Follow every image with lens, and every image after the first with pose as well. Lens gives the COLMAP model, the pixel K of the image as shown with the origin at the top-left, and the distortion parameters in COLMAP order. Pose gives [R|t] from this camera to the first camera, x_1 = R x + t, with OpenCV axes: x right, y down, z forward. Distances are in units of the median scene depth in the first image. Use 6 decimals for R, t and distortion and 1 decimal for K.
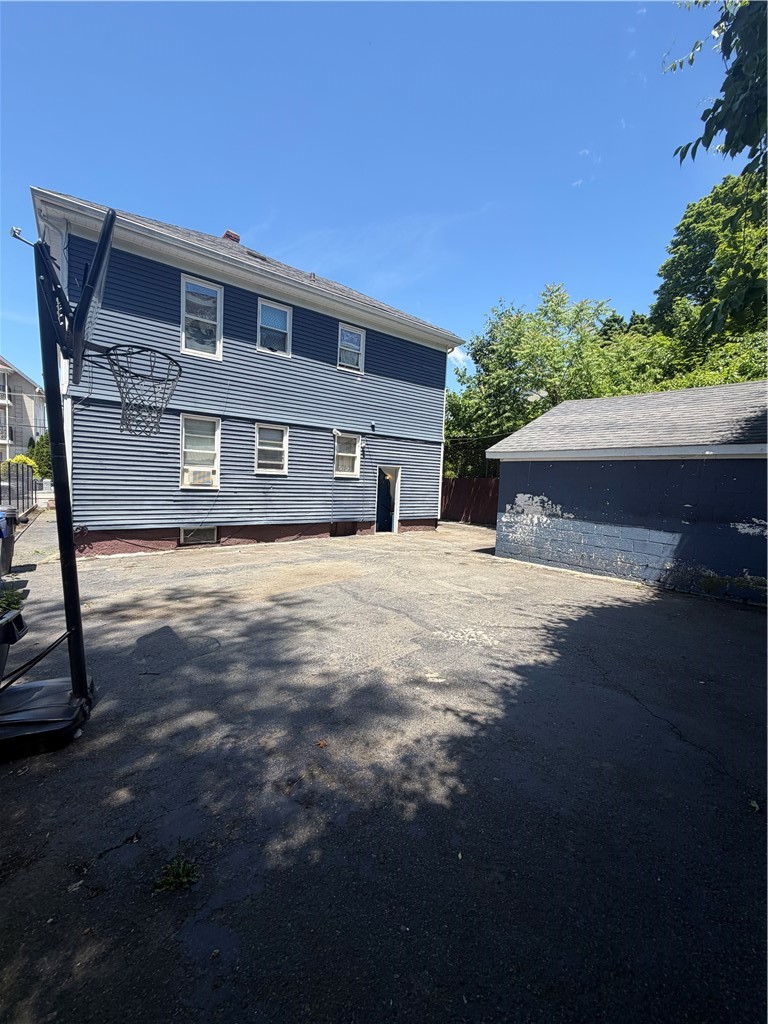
lens RADIAL K [[409.9, 0, 383.5], [0, 409.9, 509.5], [0, 0, 1]] dist [-0.000827, -0.000034]
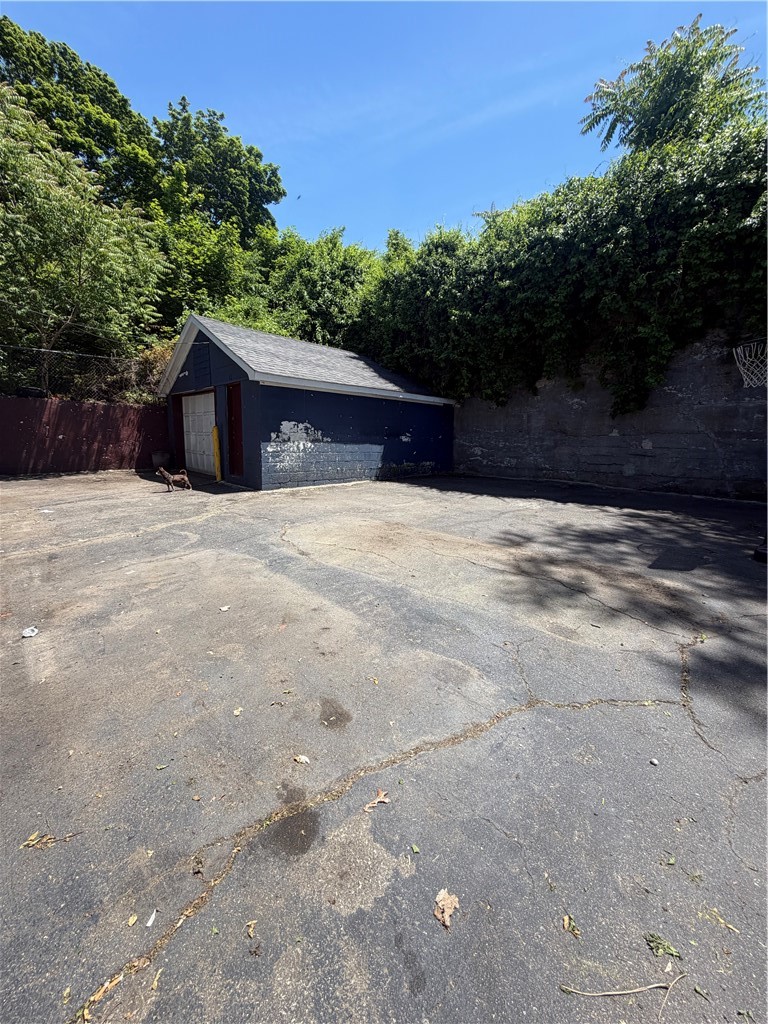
lens RADIAL K [[409.9, 0, 382.8], [0, 409.9, 512.7], [0, 0, 1]] dist [-0.000827, -0.000034]
pose [[-0.111464, -0.226714, 0.967562, -0.730293], [0.037455, 0.971979, 0.232064, -0.046414], [-0.993062, 0.062107, -0.099849, 0.916405]]
